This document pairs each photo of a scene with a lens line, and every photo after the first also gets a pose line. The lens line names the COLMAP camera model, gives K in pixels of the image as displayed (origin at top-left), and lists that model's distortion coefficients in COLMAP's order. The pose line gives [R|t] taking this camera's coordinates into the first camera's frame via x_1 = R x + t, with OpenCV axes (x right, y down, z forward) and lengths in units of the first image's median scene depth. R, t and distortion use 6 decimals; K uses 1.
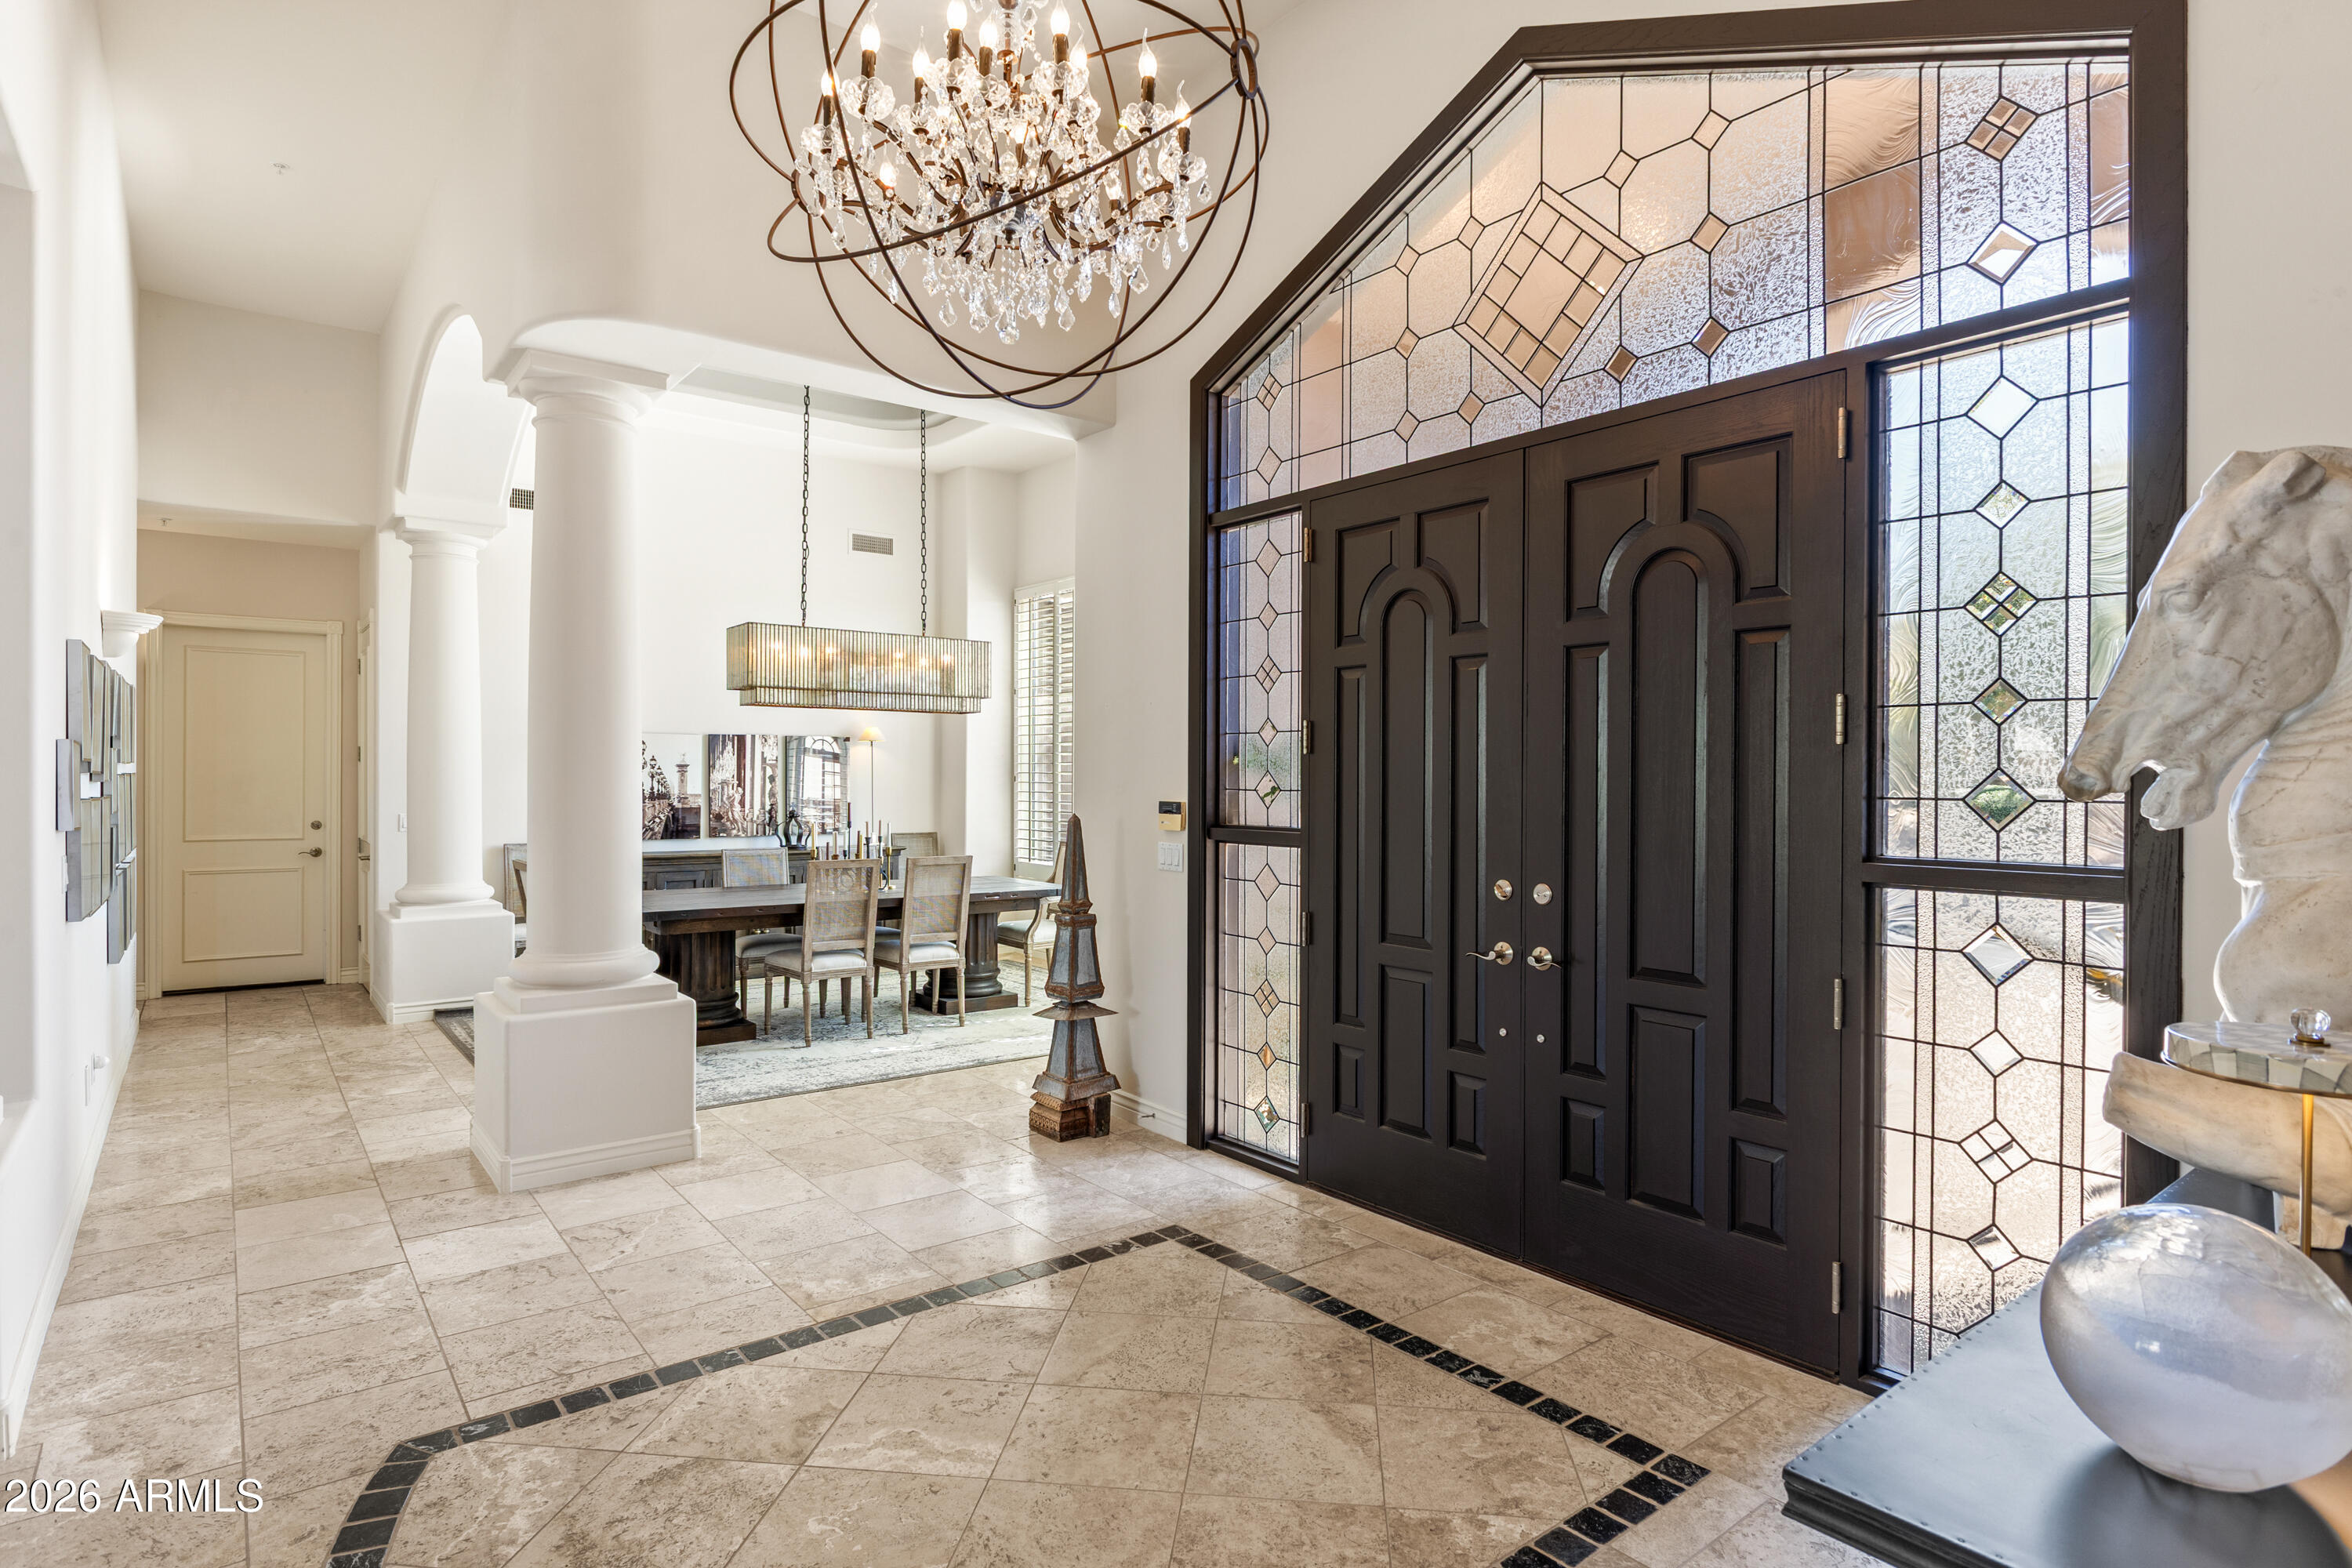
lens RADIAL K [[1235.8, 0, 1161.0], [0, 1235.8, 782.3], [0, 0, 1]] dist [-0.004526, -0.001281]
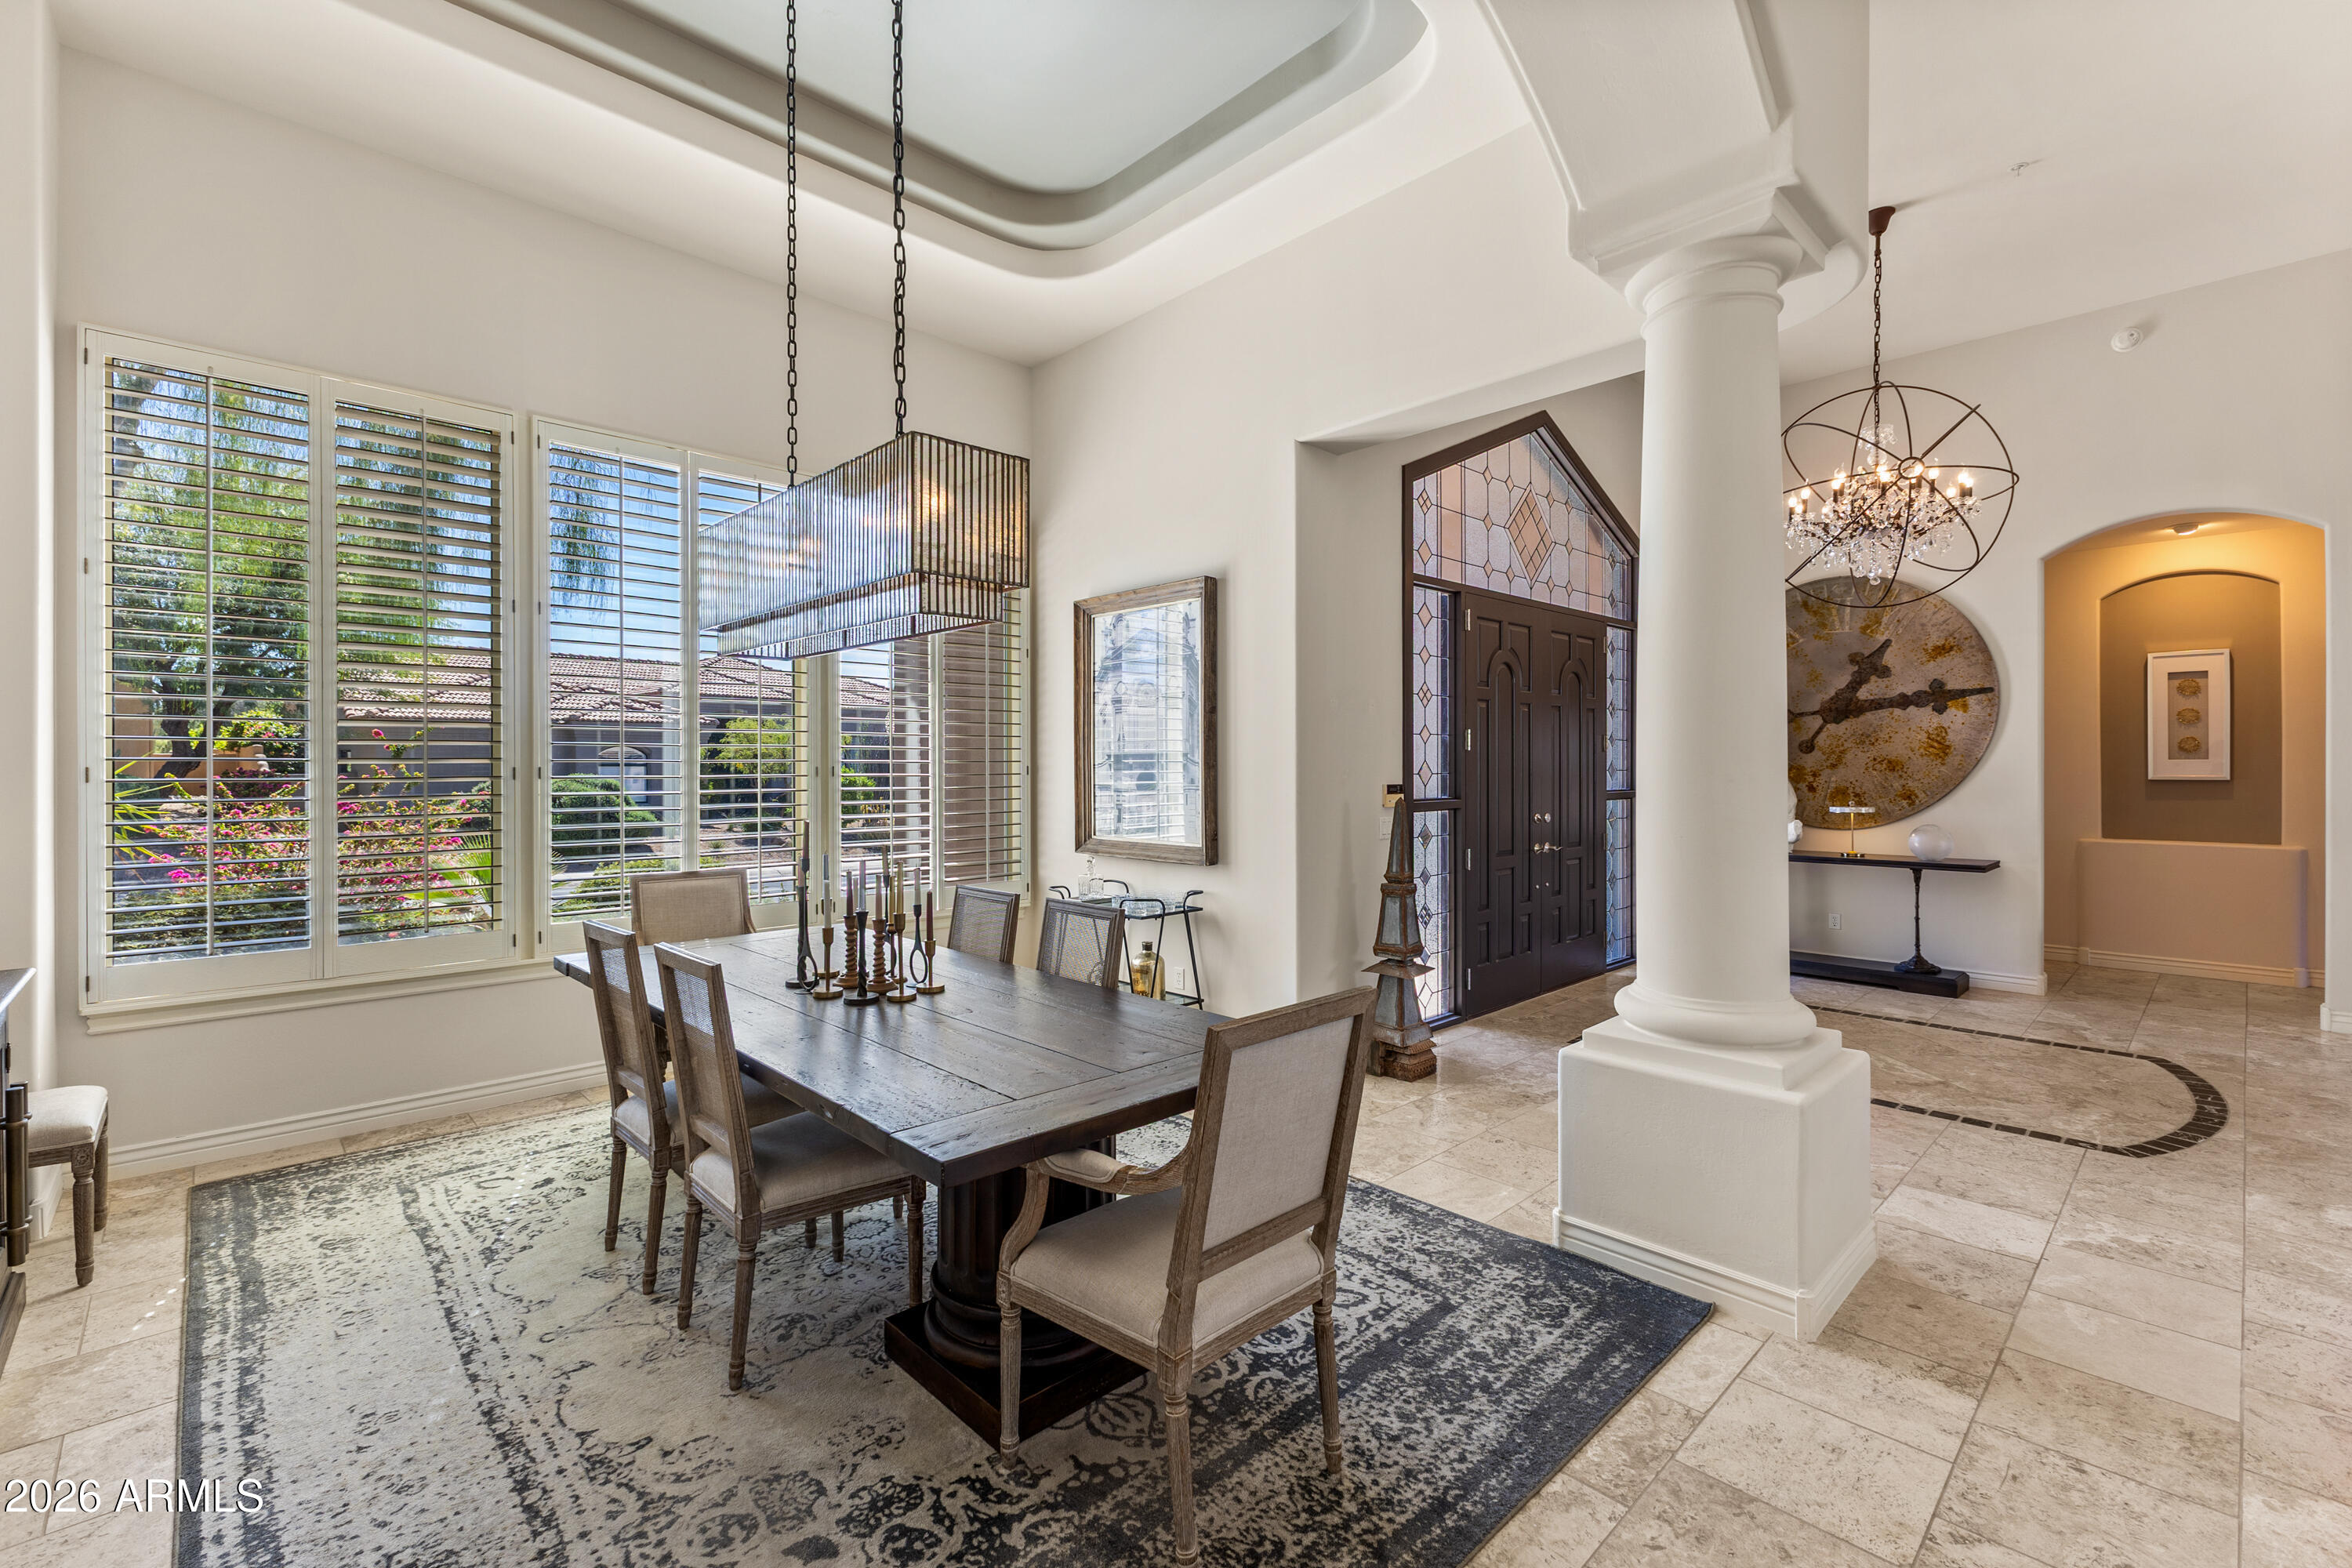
lens RADIAL K [[1019.4, 0, 1180.9], [0, 1019.4, 765.6], [0, 0, 1]] dist [0.009758, -0.000491]
pose [[-0.111643, -0.003868, 0.993741, -1.086228], [0.006672, 0.999967, 0.004642, -0.010770], [-0.993726, 0.007149, -0.111613, 1.425139]]
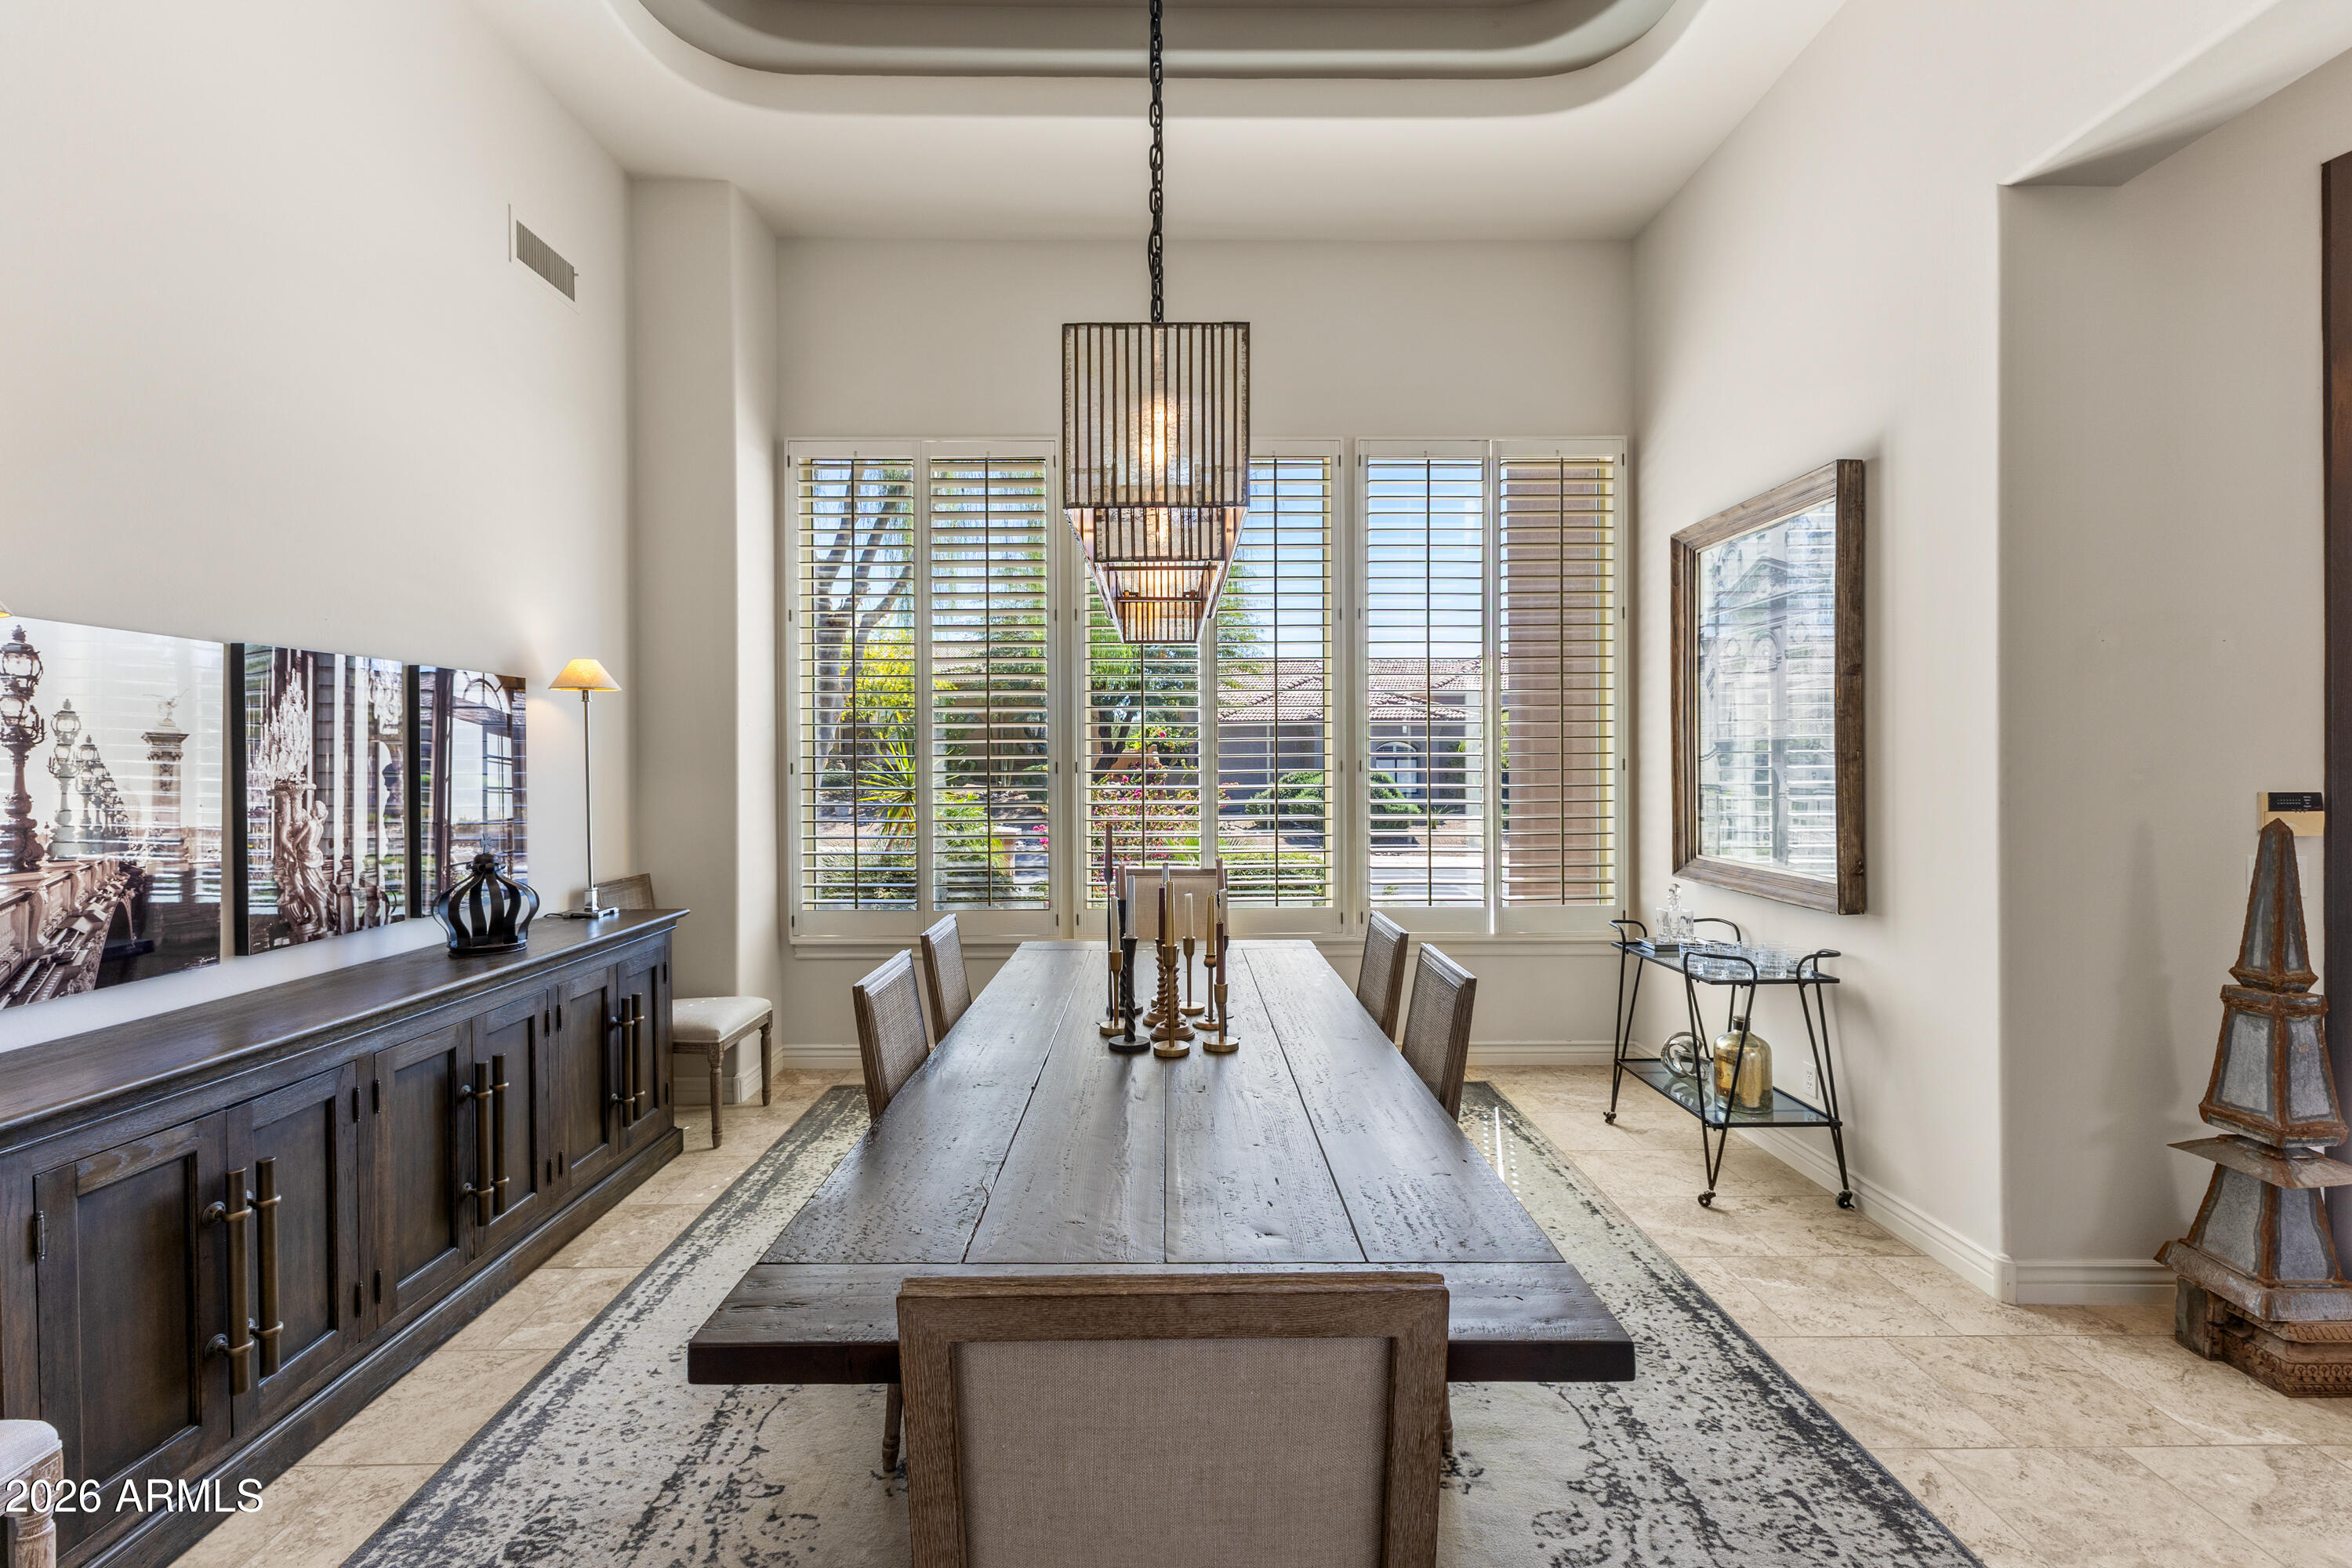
lens RADIAL K [[1019.4, 0, 1176.2], [0, 1019.4, 769.0], [0, 0, 1]] dist [0.009758, -0.000491]
pose [[0.600684, -0.013779, 0.799368, -0.837184], [0.011912, 0.999895, 0.008284, -0.009175], [-0.799398, 0.004546, 0.600785, 1.220603]]
